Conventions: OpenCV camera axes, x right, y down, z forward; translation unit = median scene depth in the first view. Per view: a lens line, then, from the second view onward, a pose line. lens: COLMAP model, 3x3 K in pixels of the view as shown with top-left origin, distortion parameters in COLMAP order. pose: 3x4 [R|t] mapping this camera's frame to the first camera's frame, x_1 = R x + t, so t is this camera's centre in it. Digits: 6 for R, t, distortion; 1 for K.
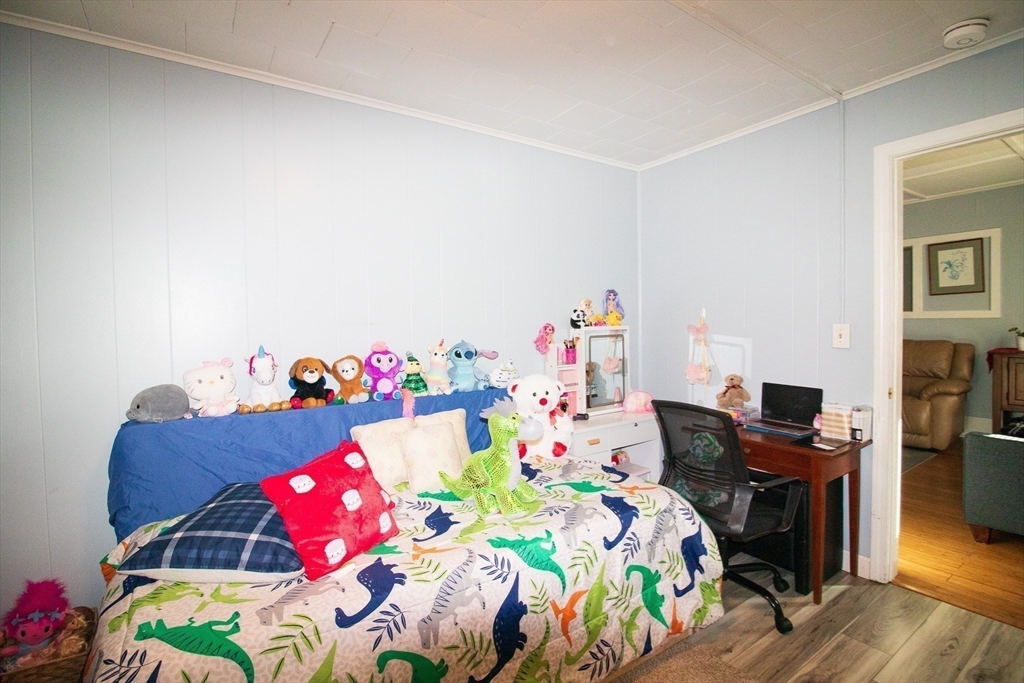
lens RADIAL K [[473.1, 0, 508.2], [0, 473.1, 337.1], [0, 0, 1]] dist [-0.016204, -0.000680]
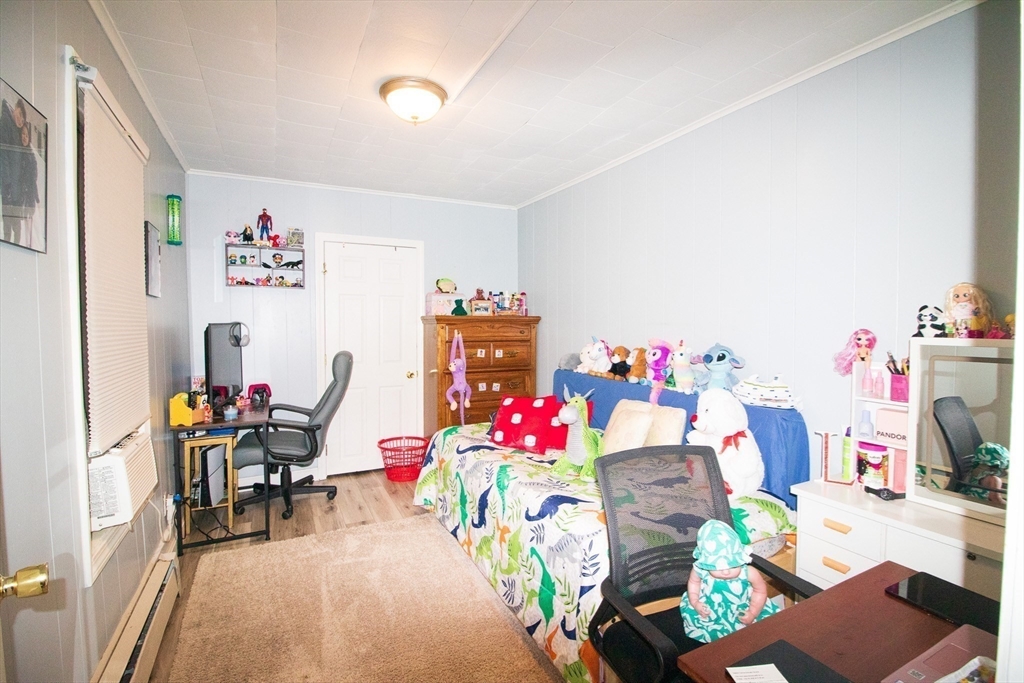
lens RADIAL K [[473.1, 0, 509.7], [0, 473.1, 339.8], [0, 0, 1]] dist [-0.016204, -0.000680]
pose [[-0.131468, 0.060004, -0.989503, 0.973752], [-0.015803, 0.997913, 0.062613, -0.058442], [0.991194, 0.023868, -0.130246, 0.772282]]
